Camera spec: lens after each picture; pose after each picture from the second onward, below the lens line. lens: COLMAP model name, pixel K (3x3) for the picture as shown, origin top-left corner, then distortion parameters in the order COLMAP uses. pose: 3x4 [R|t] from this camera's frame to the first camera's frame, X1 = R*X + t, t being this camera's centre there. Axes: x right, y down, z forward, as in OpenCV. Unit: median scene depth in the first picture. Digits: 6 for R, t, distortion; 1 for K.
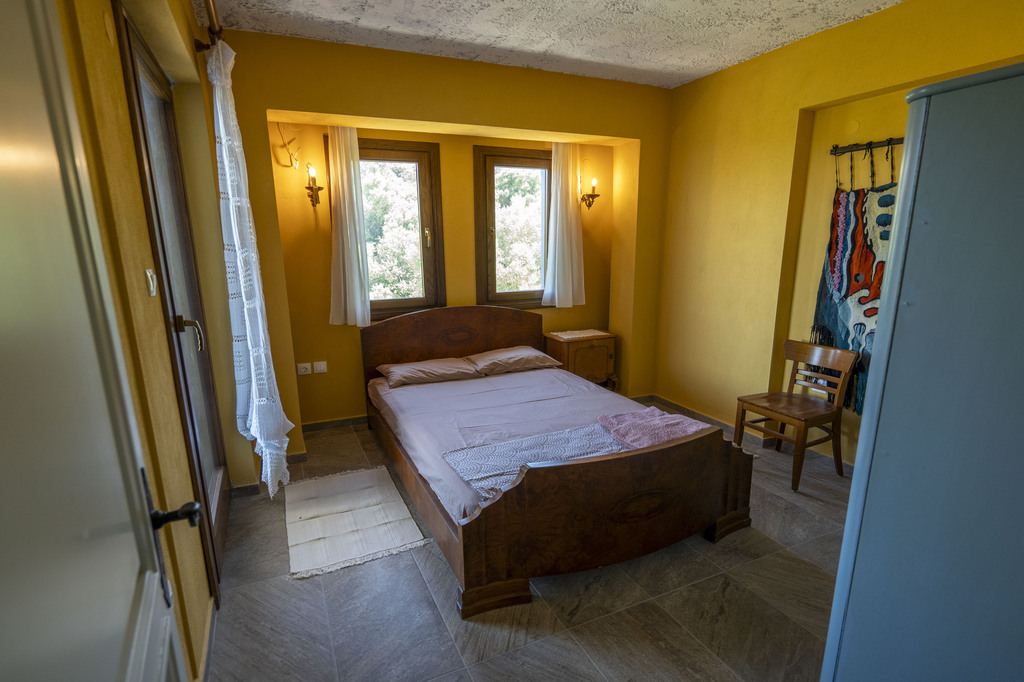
lens RADIAL K [[532.4, 0, 511.9], [0, 532.4, 368.8], [0, 0, 1]] dist [-0.000020, 0.000248]
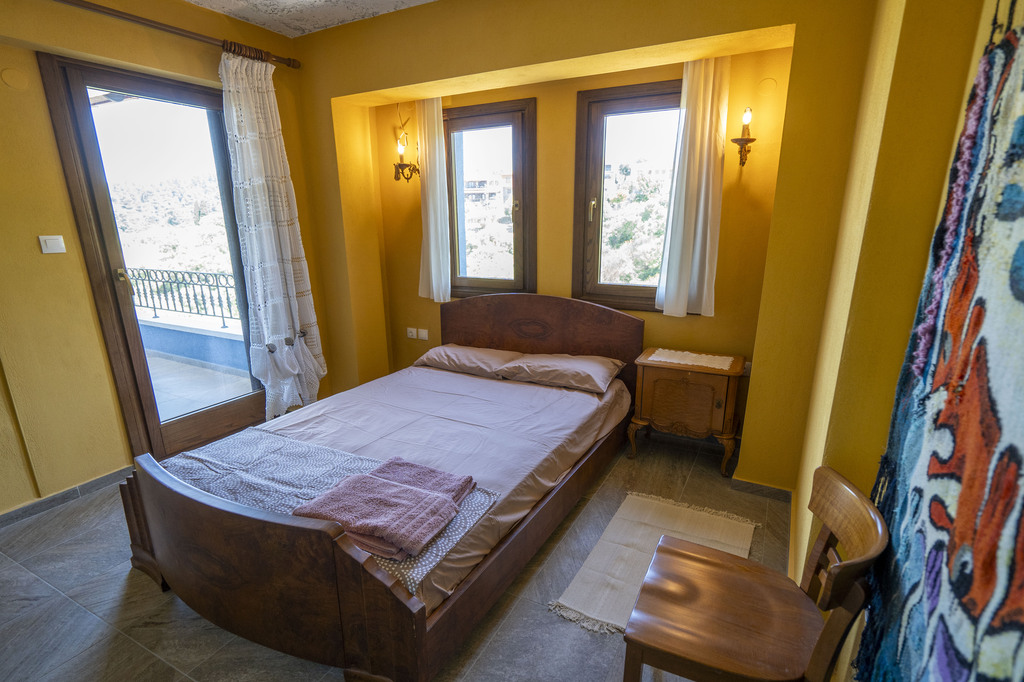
lens RADIAL K [[518.9, 0, 494.0], [0, 518.9, 375.7], [0, 0, 1]] dist [0.000839, 0.001025]
pose [[0.586529, 0.240336, -0.773449, 0.560343], [-0.188206, 0.969262, 0.158460, -0.116075], [0.787758, 0.052626, 0.613733, 0.469633]]
